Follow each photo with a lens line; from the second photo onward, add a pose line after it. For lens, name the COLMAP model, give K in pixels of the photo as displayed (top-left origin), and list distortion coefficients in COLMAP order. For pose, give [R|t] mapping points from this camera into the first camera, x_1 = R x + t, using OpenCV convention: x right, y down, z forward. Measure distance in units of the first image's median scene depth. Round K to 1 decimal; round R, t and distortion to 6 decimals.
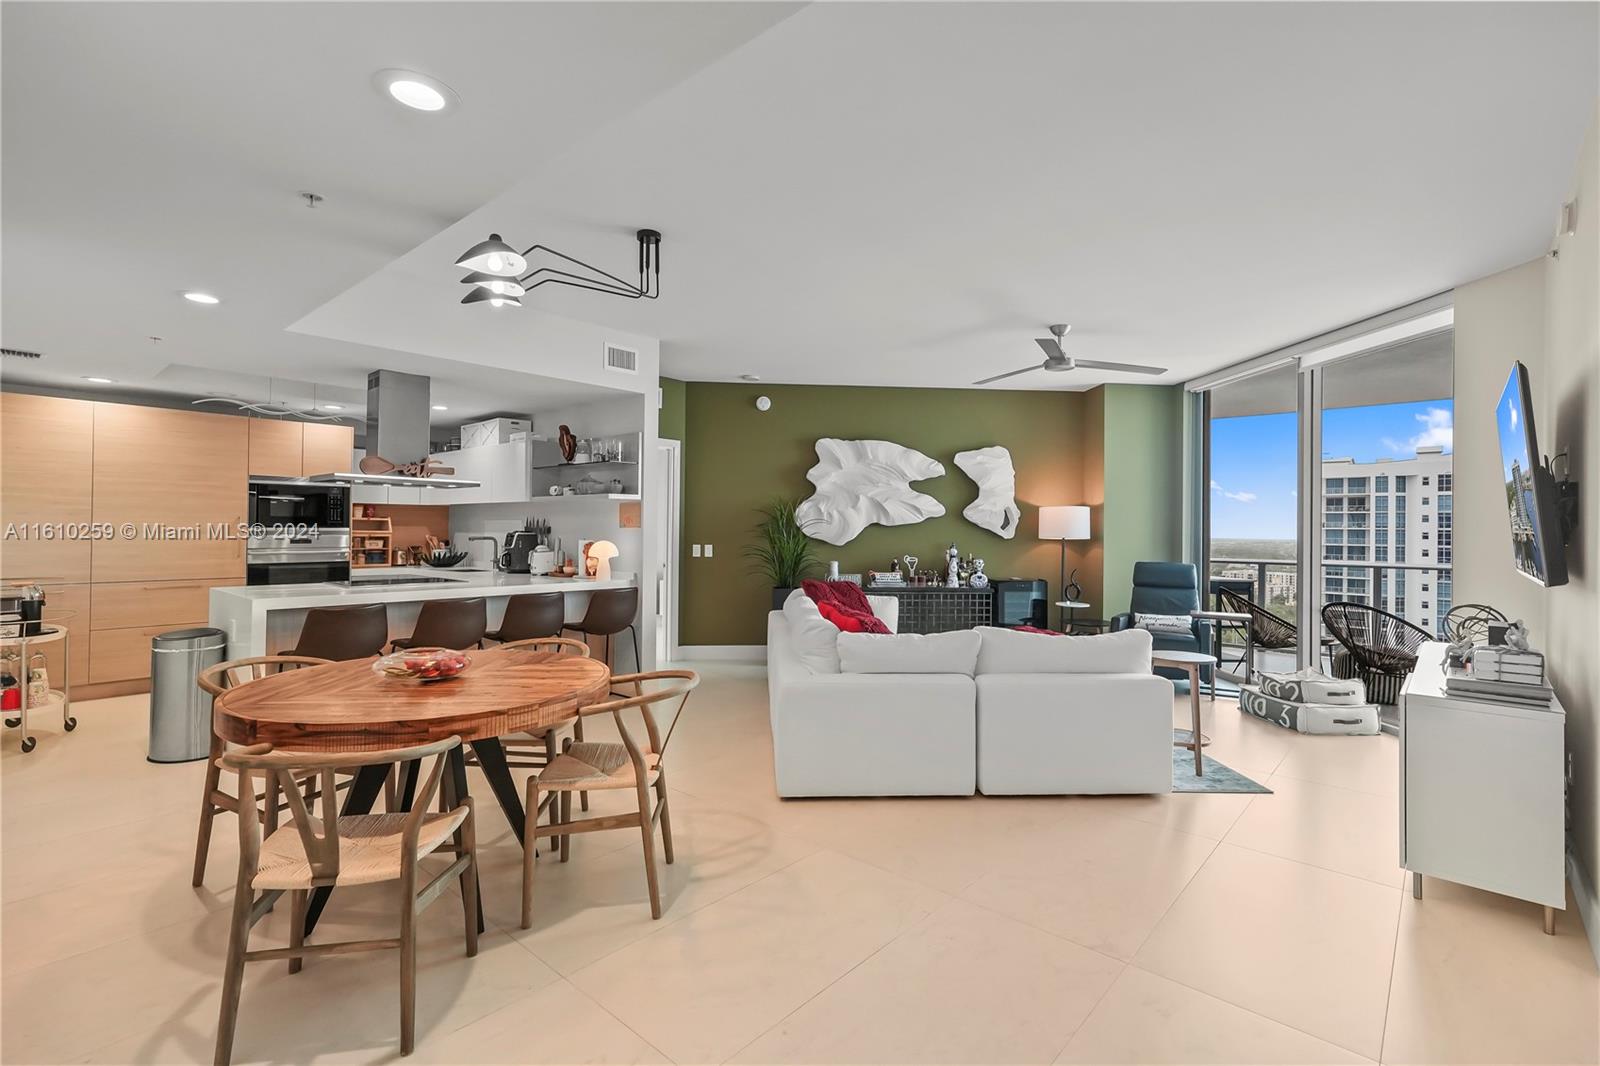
lens RADIAL K [[731.2, 0, 805.3], [0, 731.2, 523.3], [0, 0, 1]] dist [-0.000378, 0.000748]
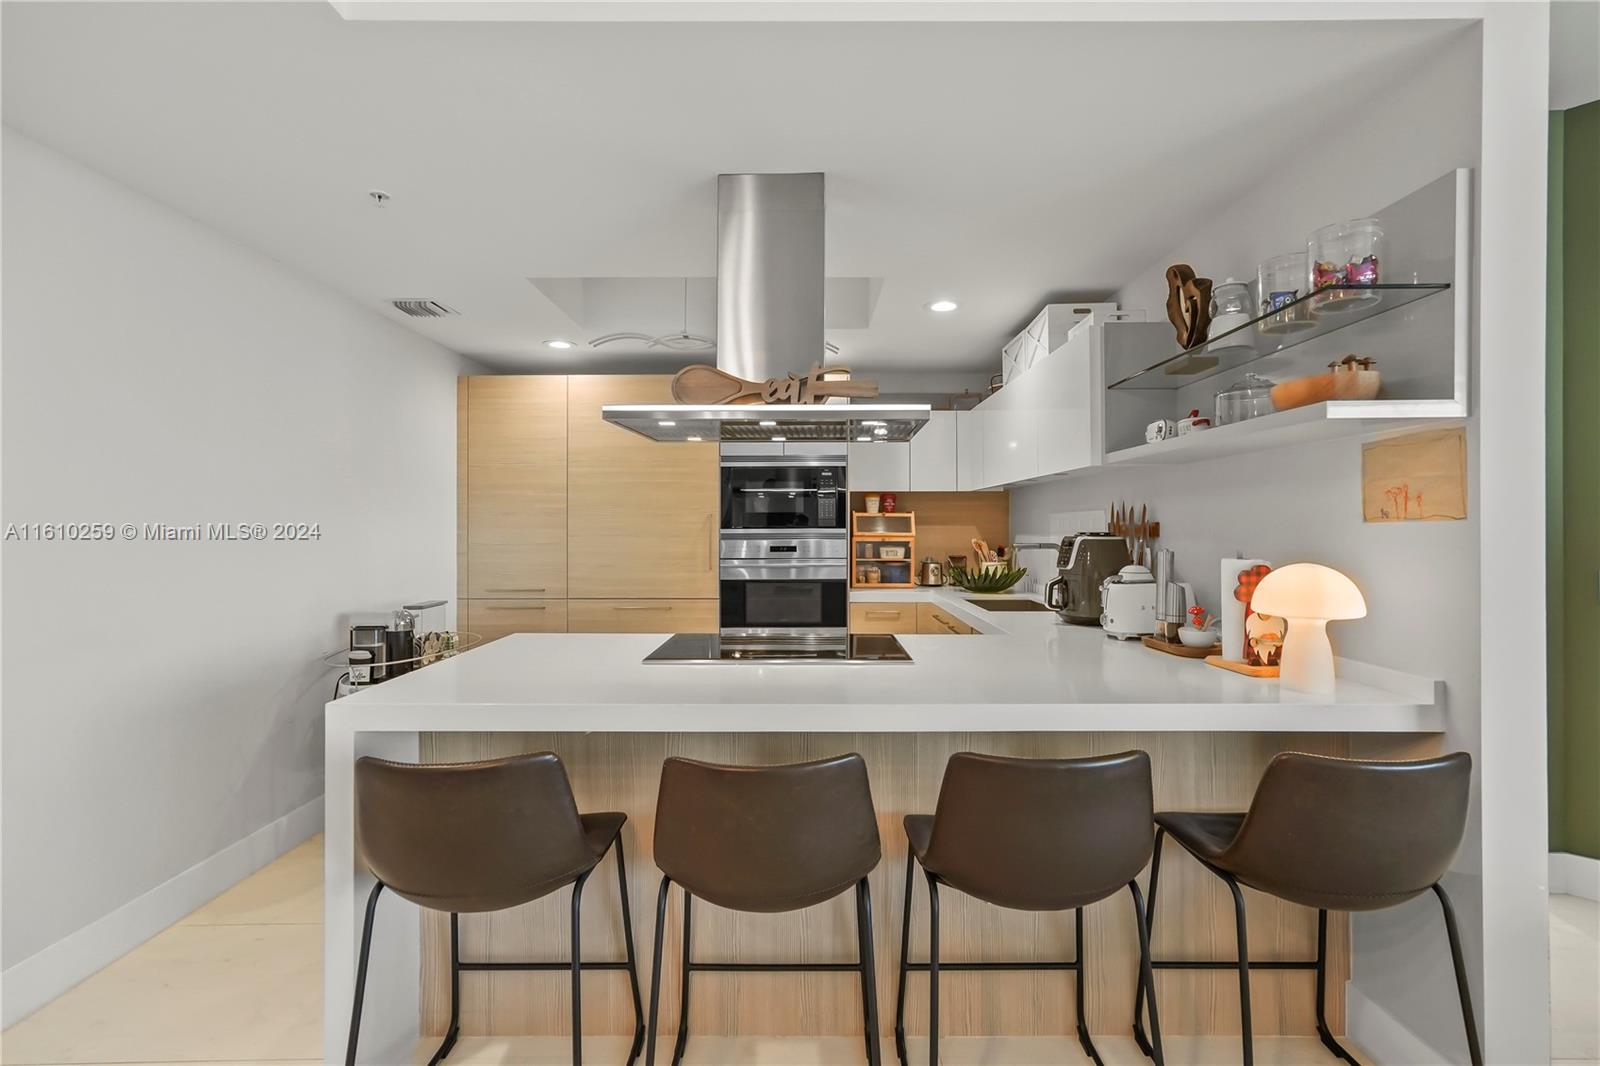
lens RADIAL K [[731.2, 0, 805.3], [0, 731.2, 523.3], [0, 0, 1]] dist [-0.000378, 0.000748]
pose [[0.659903, -0.012907, -0.751240, -0.170395], [0.013180, 0.999897, -0.005601, 0.005242], [0.751235, -0.006205, 0.660006, 0.593180]]
